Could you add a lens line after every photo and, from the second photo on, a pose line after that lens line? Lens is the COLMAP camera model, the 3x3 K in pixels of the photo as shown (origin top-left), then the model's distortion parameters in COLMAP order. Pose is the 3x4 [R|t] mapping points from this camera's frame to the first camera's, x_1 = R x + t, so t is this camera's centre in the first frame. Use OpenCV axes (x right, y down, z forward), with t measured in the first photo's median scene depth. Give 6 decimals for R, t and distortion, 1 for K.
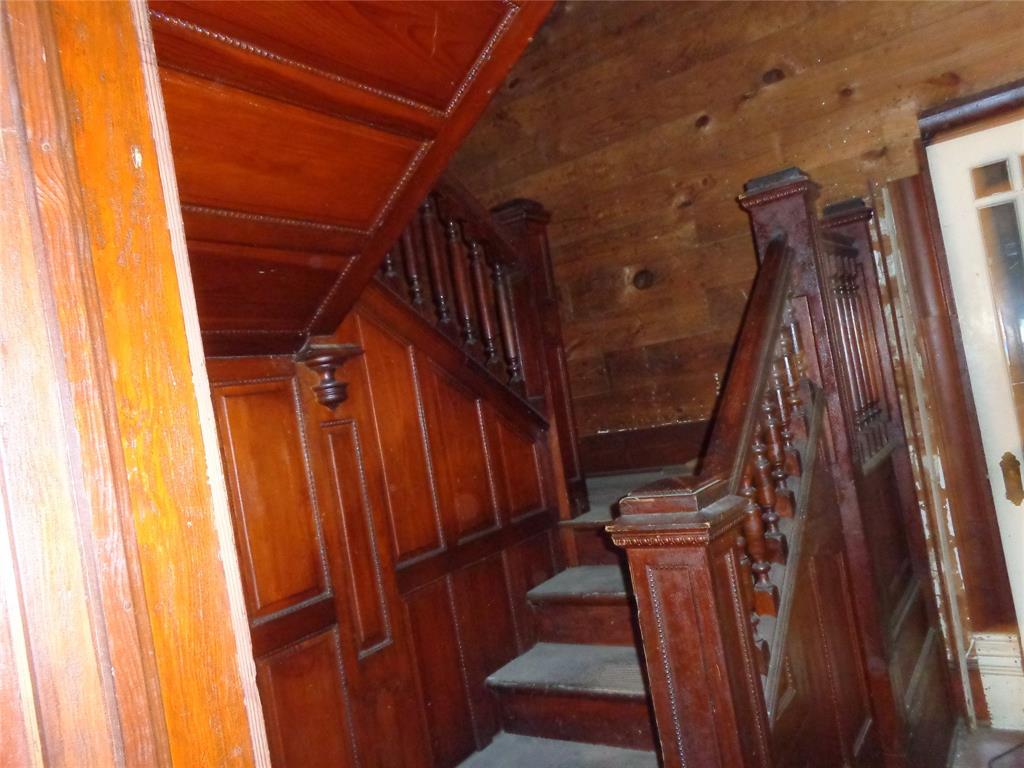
lens RADIAL K [[764.0, 0, 514.9], [0, 764.0, 386.9], [0, 0, 1]] dist [-0.002084, -0.000930]
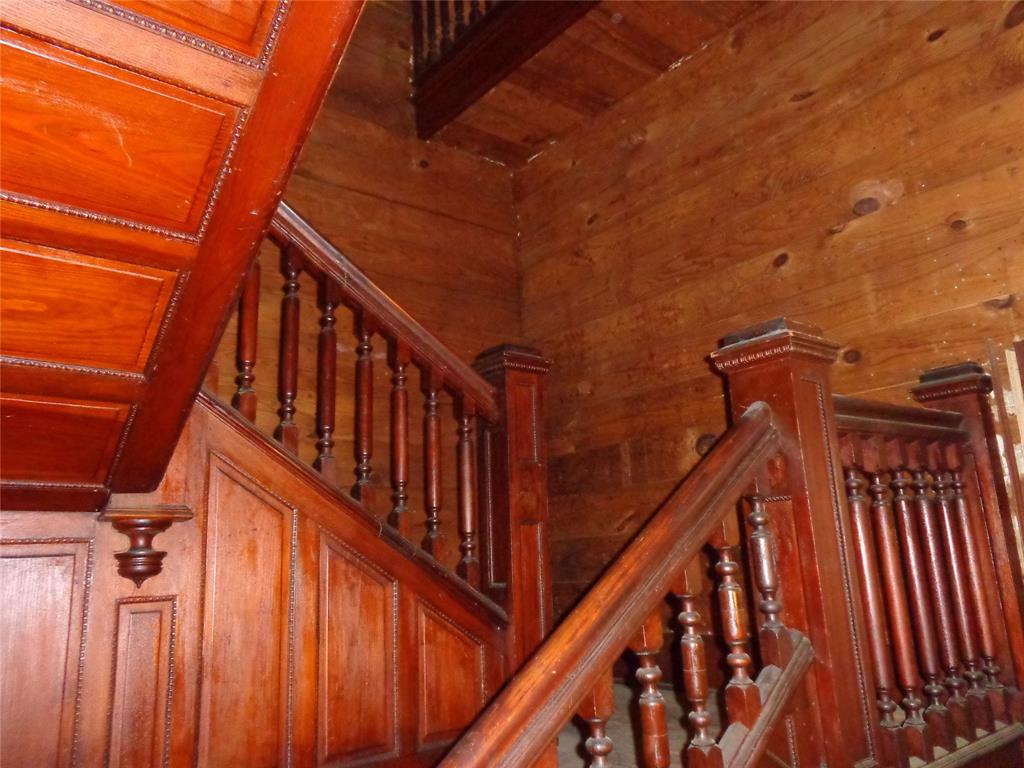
lens RADIAL K [[764.0, 0, 509.9], [0, 764.0, 382.3], [0, 0, 1]] dist [-0.002084, -0.000930]
pose [[0.952669, 0.058304, -0.298367, 0.211670], [-0.110733, 0.980566, -0.161953, -0.052982], [0.283126, 0.187326, 0.940611, 0.166352]]
